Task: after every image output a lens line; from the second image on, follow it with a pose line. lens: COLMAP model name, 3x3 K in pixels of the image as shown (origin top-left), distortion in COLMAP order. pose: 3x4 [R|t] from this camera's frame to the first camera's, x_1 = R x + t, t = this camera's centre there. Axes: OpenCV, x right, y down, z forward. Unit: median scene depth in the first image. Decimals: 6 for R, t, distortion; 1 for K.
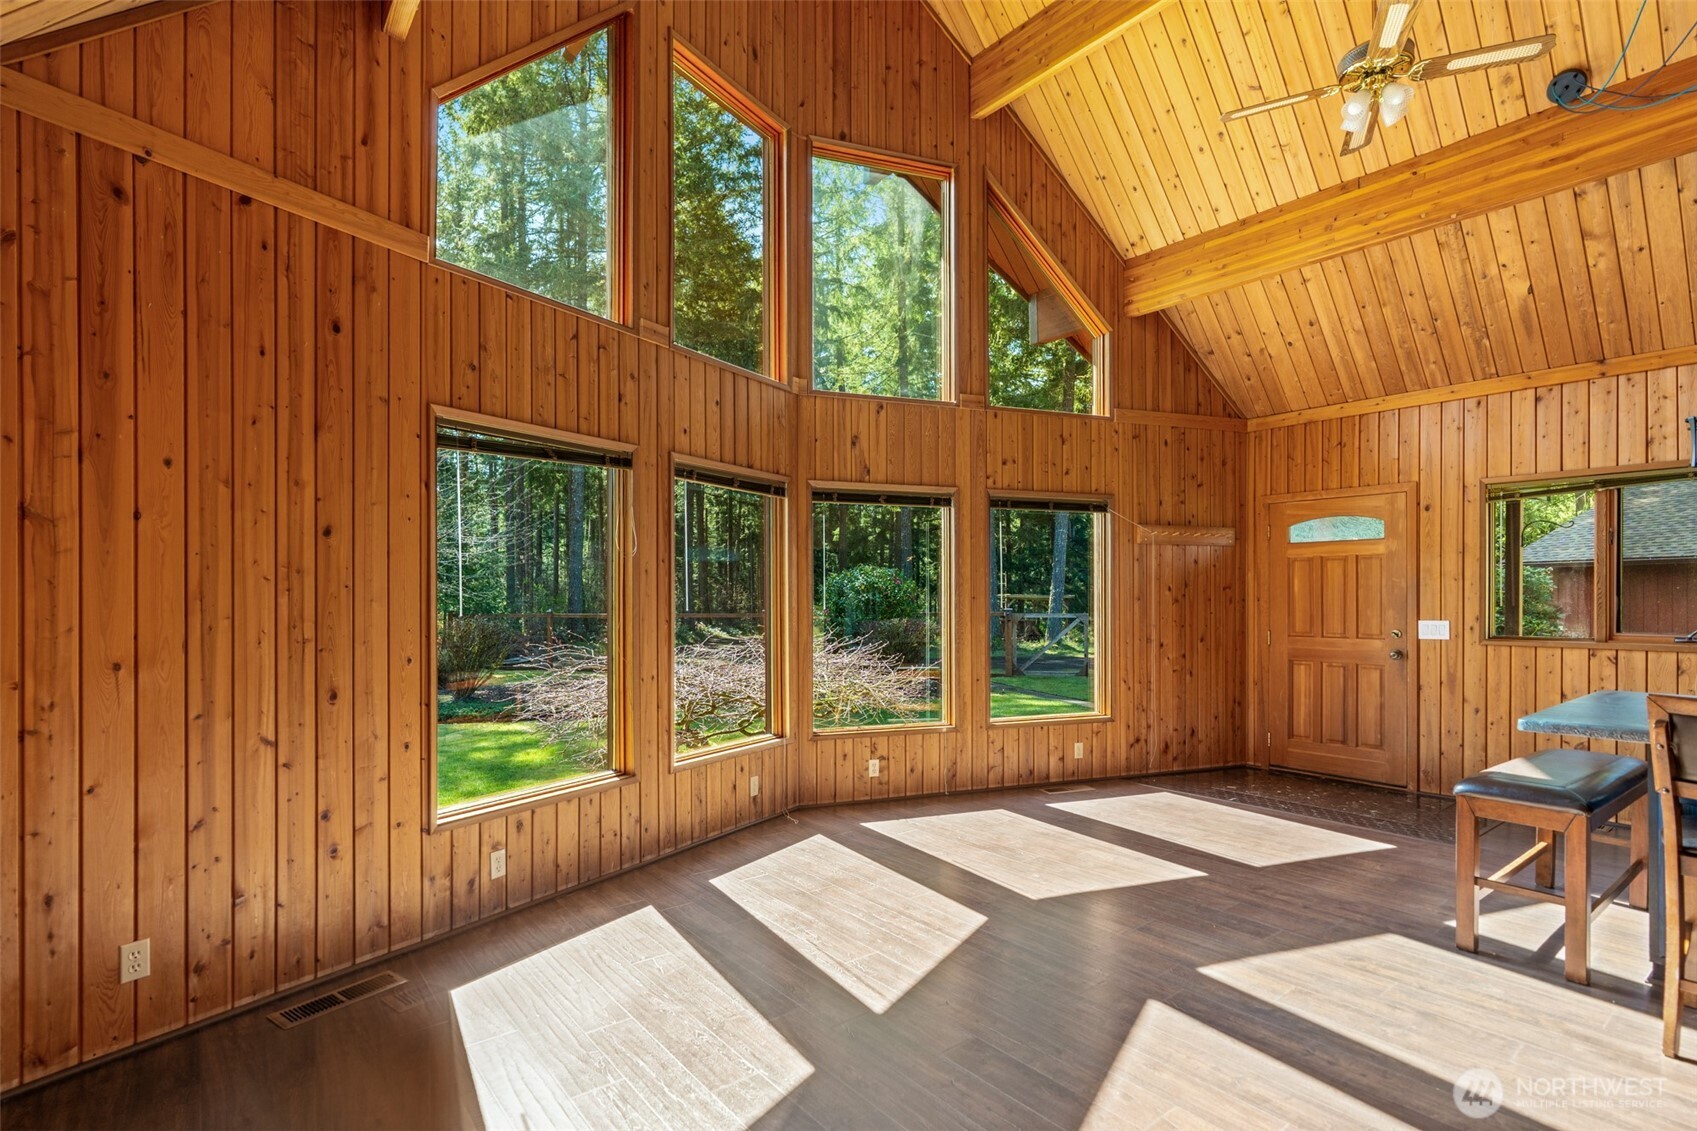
lens RADIAL K [[791.9, 0, 821.3], [0, 791.9, 600.5], [0, 0, 1]] dist [-0.007939, 0.003661]
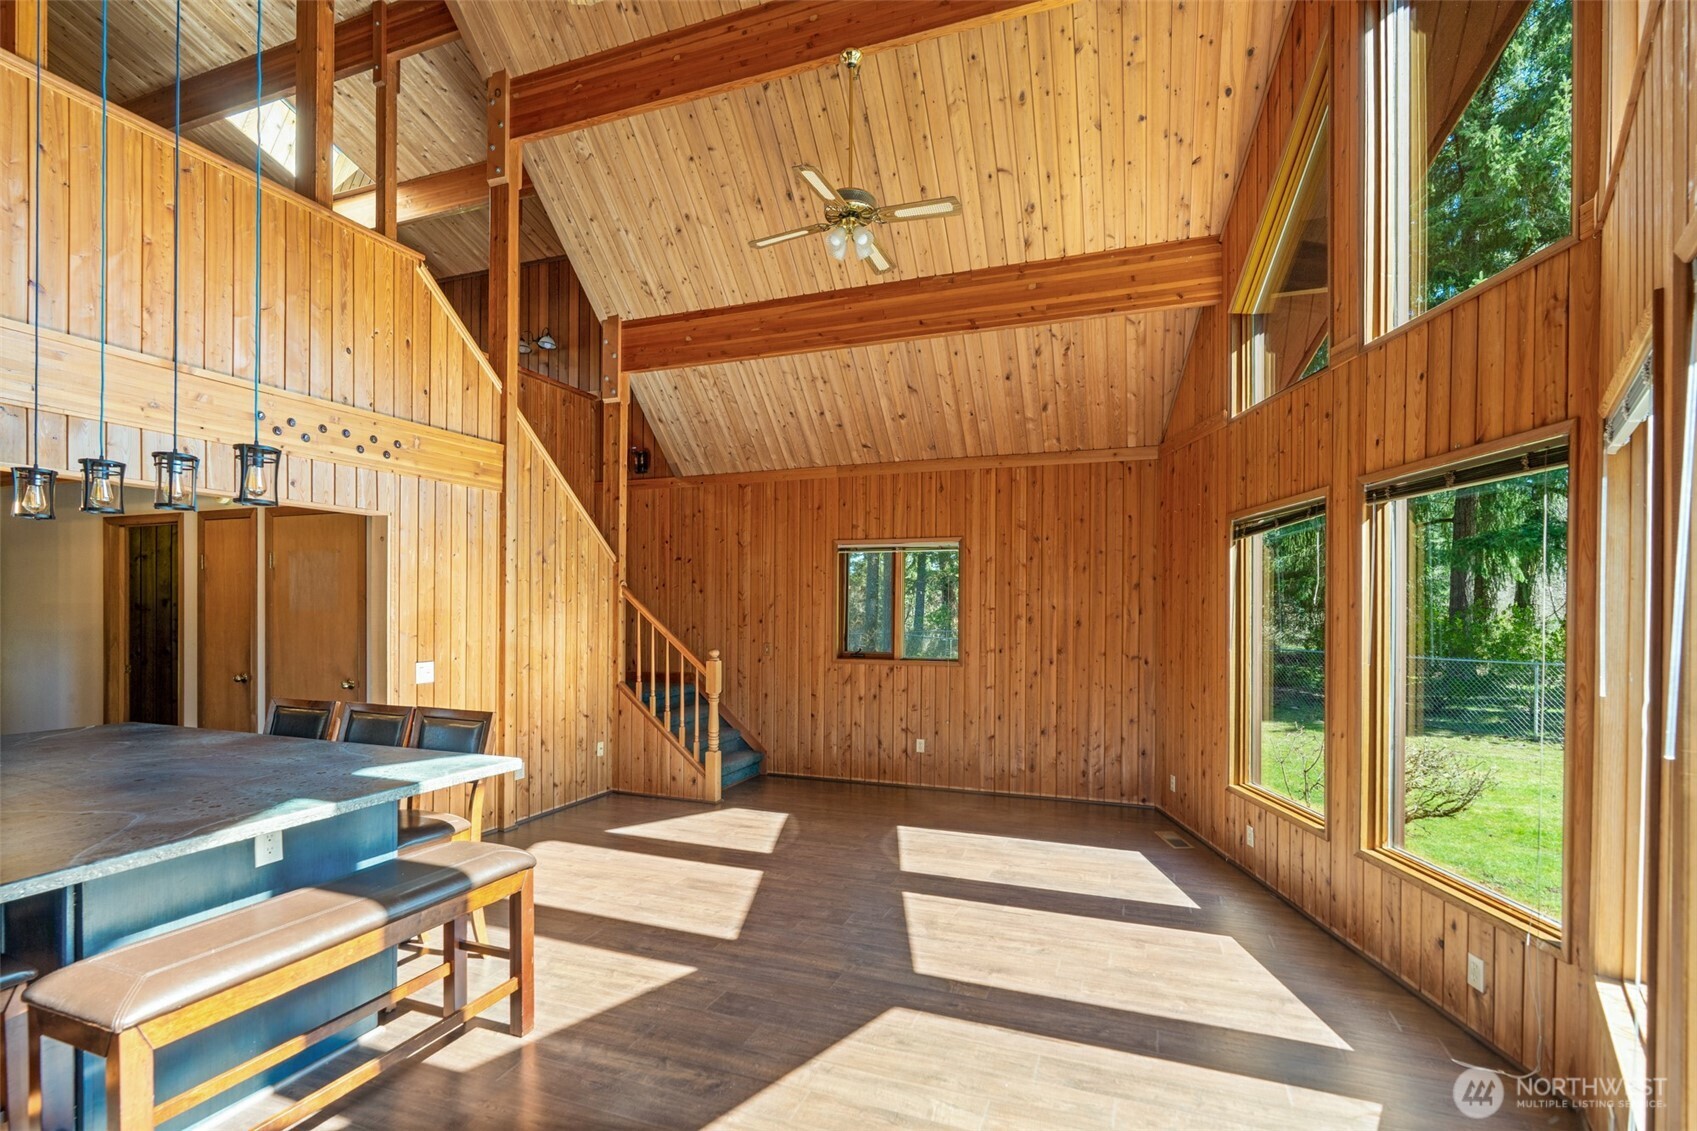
lens RADIAL K [[791.9, 0, 852.8], [0, 791.9, 611.8], [0, 0, 1]] dist [-0.007939, 0.003661]
pose [[-0.840805, -0.003330, -0.541328, 0.631811], [-0.007296, 0.999960, 0.005182, -0.037961], [0.541289, 0.008306, -0.840796, 1.242695]]
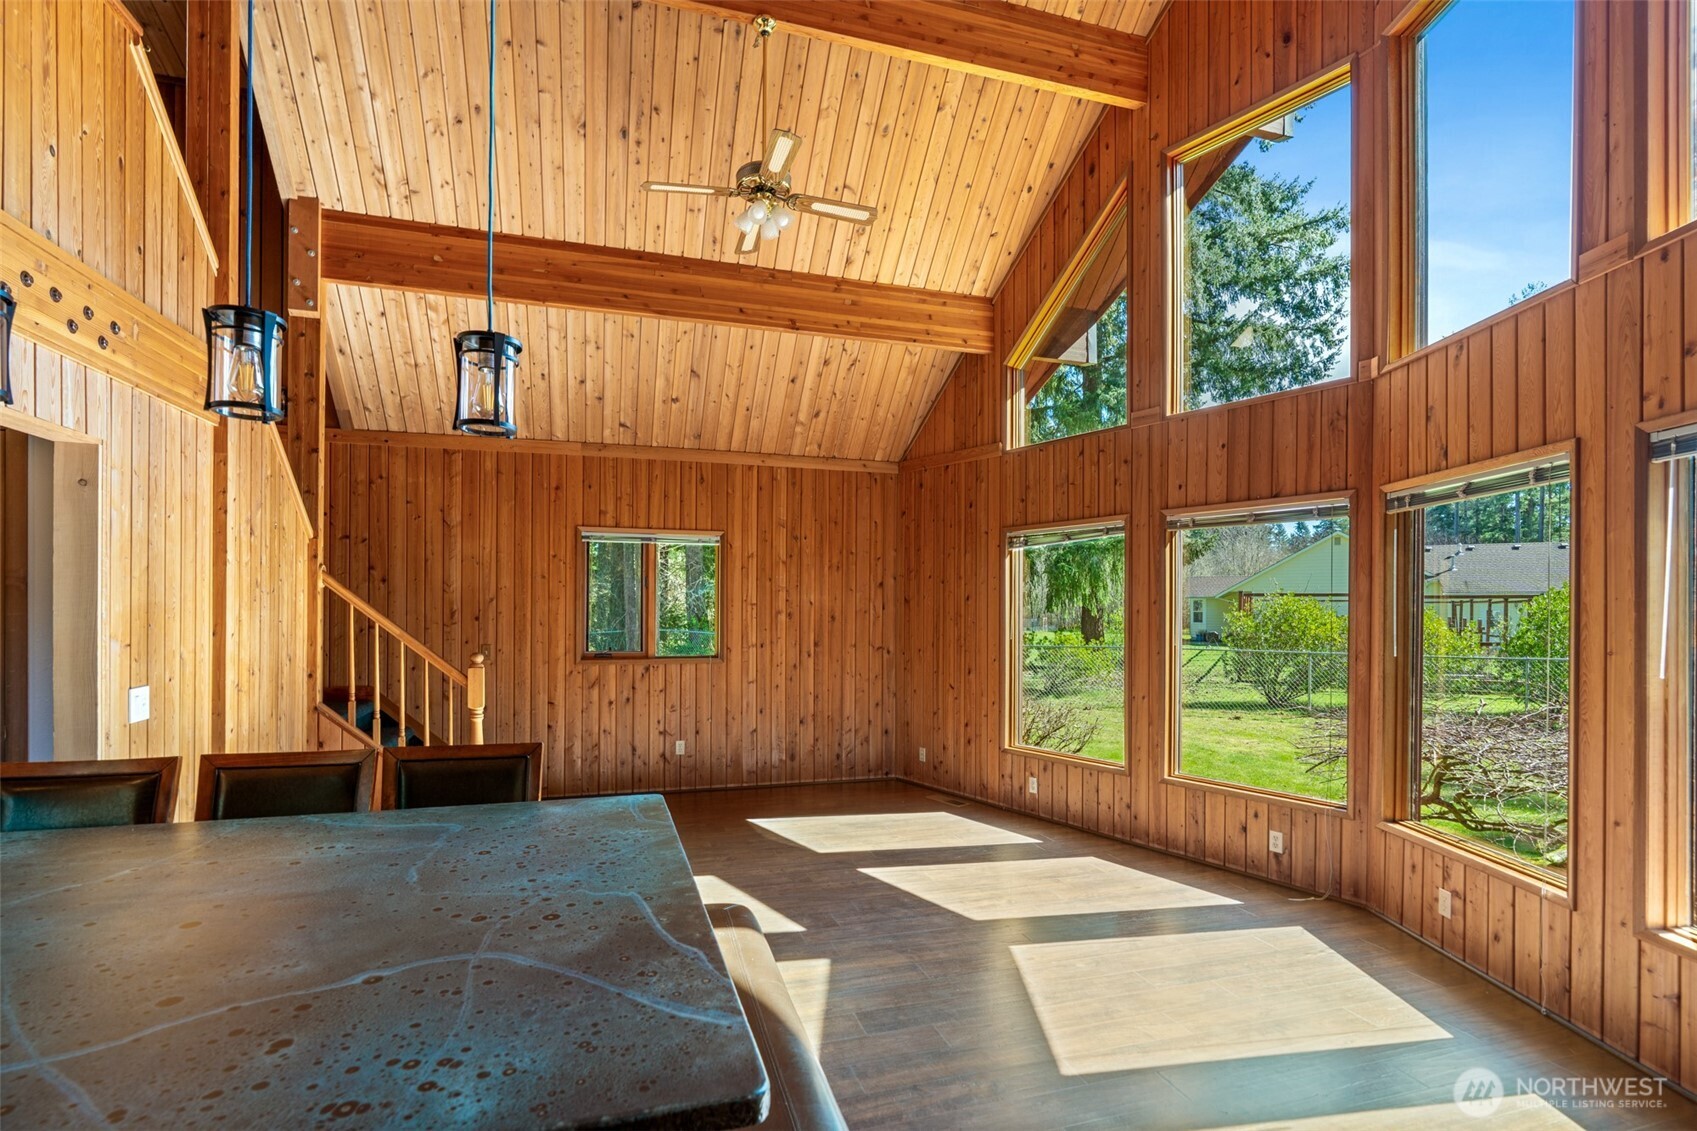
lens RADIAL K [[791.9, 0, 842.2], [0, 791.9, 611.1], [0, 0, 1]] dist [-0.007939, 0.003661]
pose [[-0.336952, 0.000298, -0.941522, 0.942253], [-0.008827, 0.999955, 0.003475, -0.031869], [0.941481, 0.009482, -0.336934, 0.832849]]
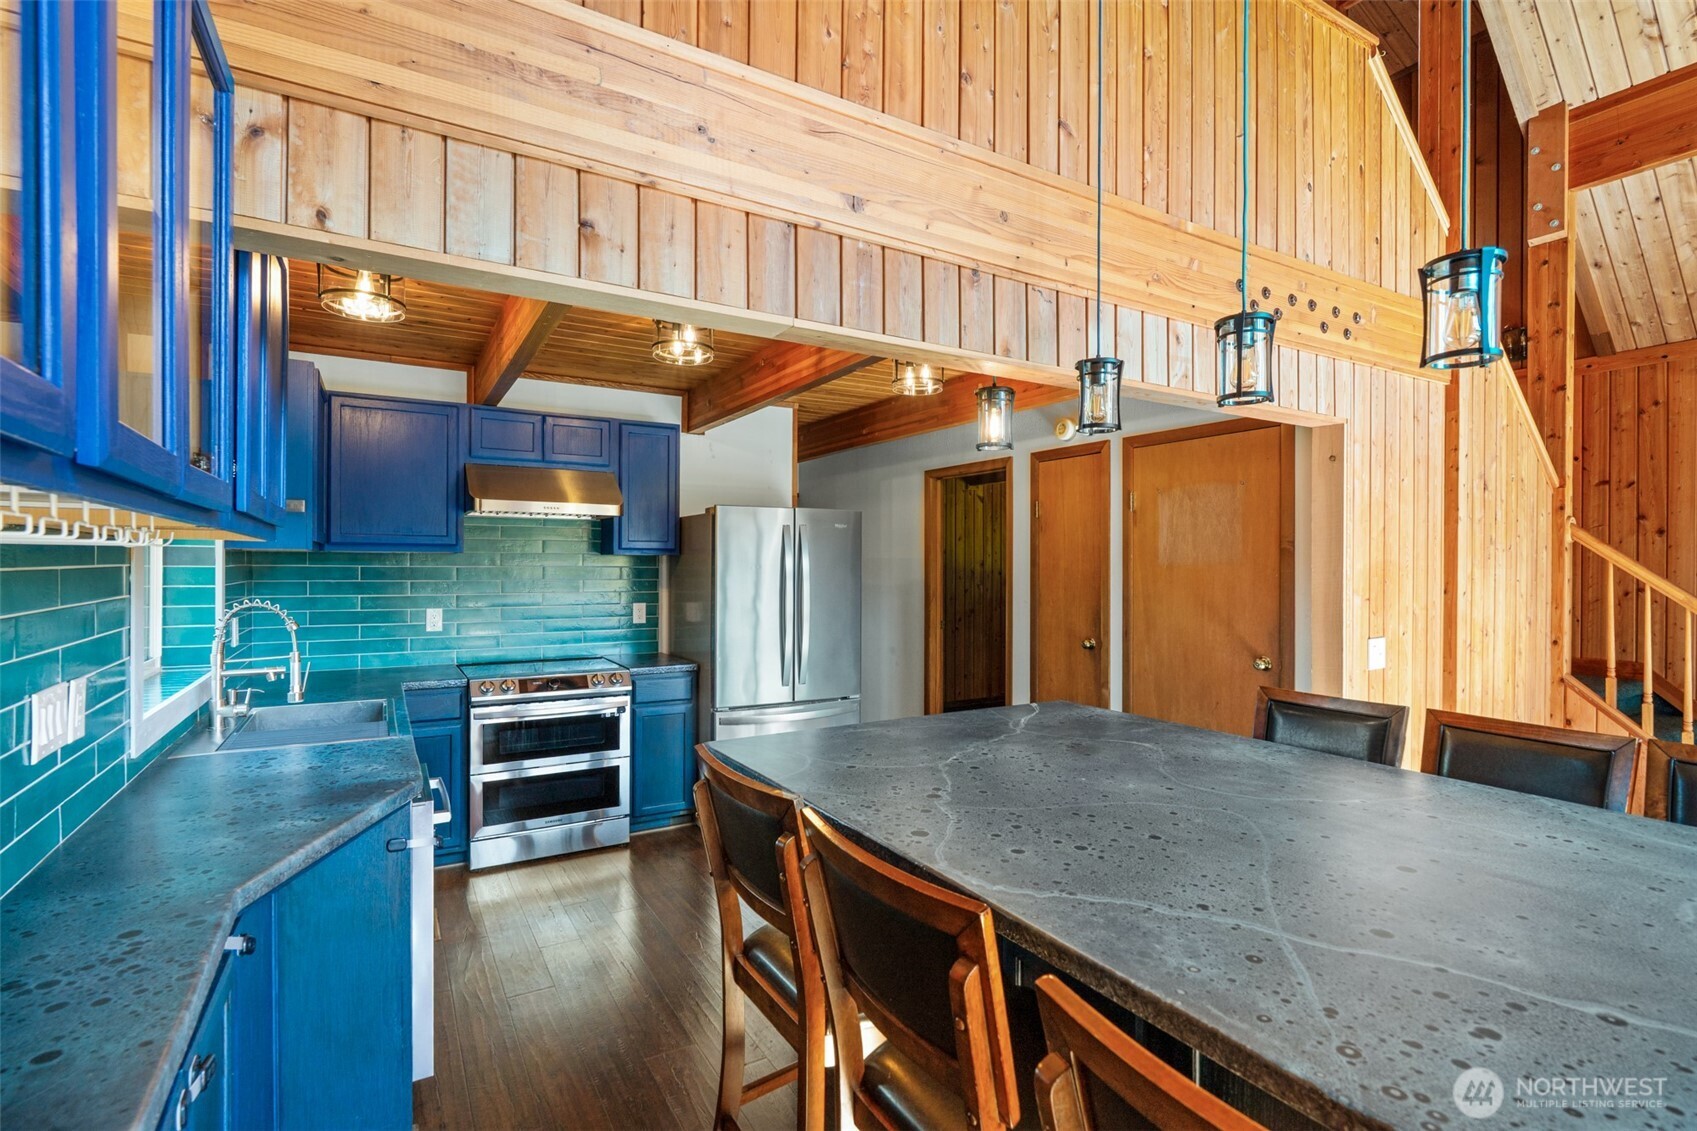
lens RADIAL K [[791.9, 0, 838.6], [0, 791.9, 566.4], [0, 0, 1]] dist [-0.007939, 0.003661]
pose [[-0.993974, -0.001774, 0.109598, 0.931933], [-0.001251, 0.999987, 0.004844, -0.029666], [-0.109605, 0.004678, -0.993964, 0.831676]]
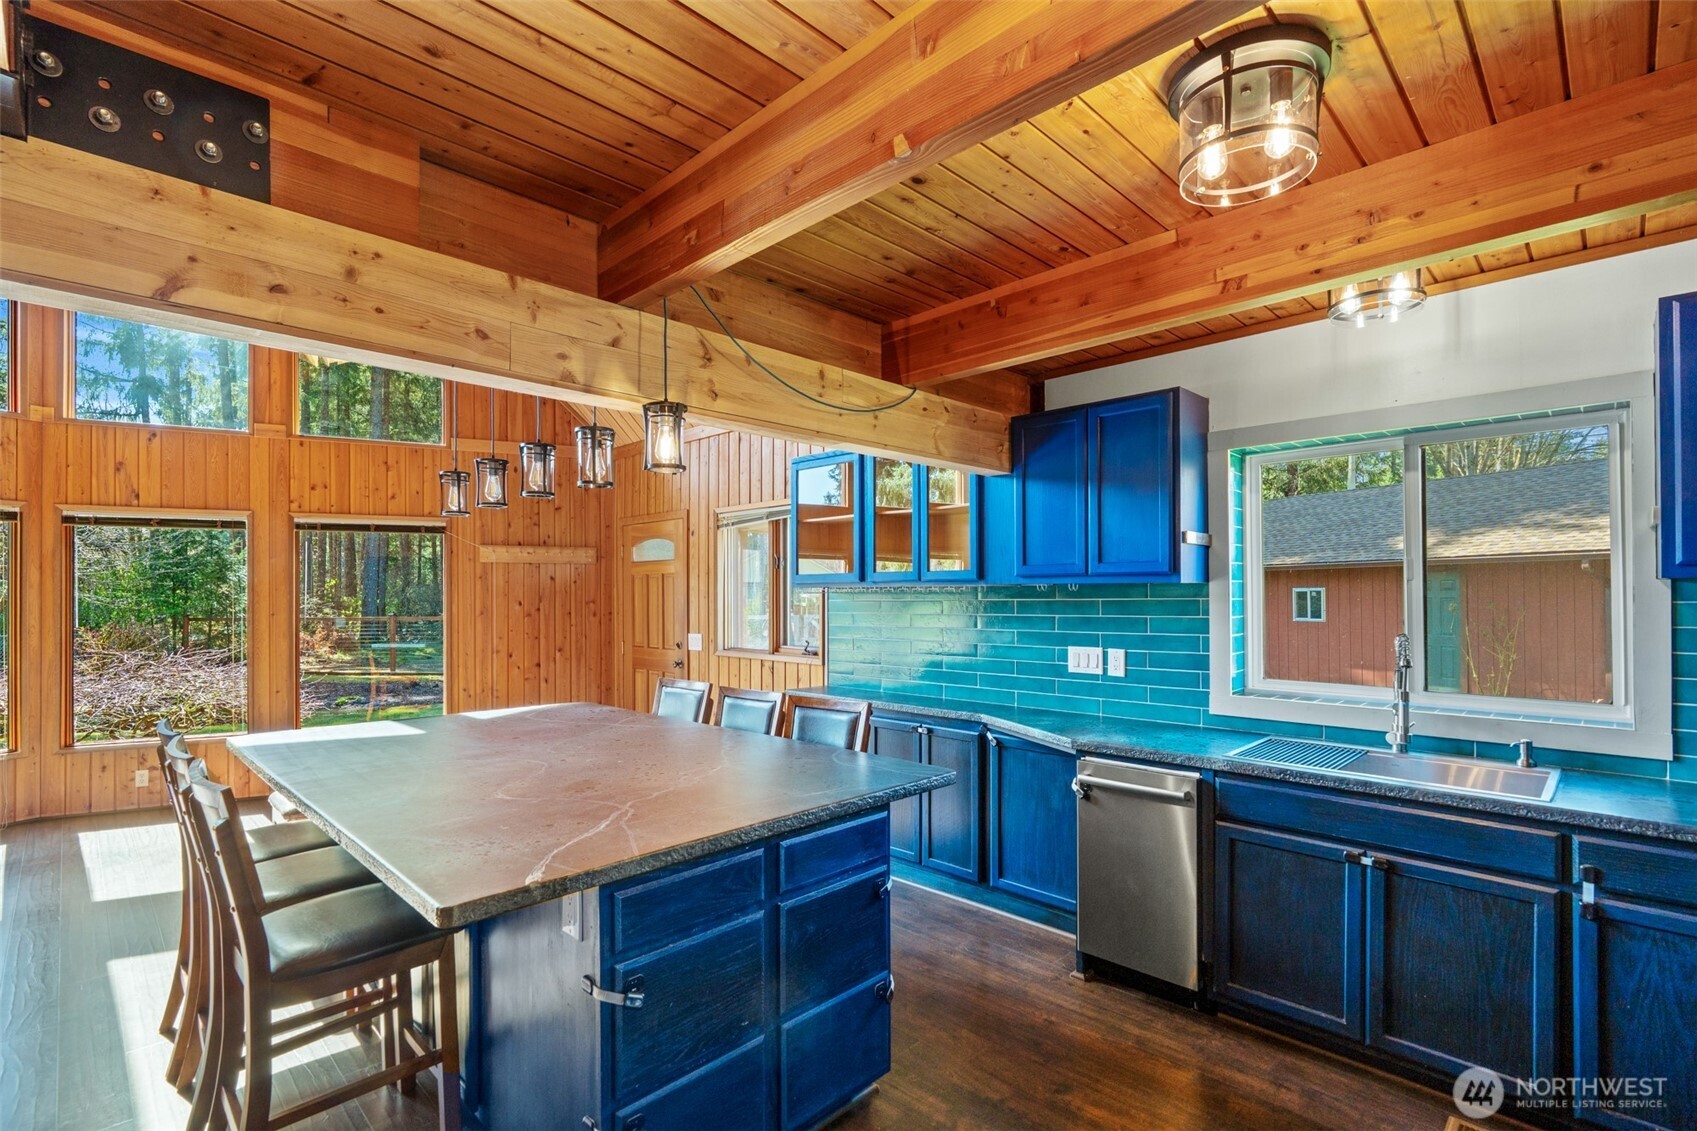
lens RADIAL K [[791.9, 0, 841.2], [0, 791.9, 587.5], [0, 0, 1]] dist [-0.007939, 0.003661]
pose [[0.991352, -0.000877, 0.131227, 0.941416], [0.002559, 0.999917, -0.012652, -0.028599], [-0.131205, 0.012878, 0.991272, -0.175701]]
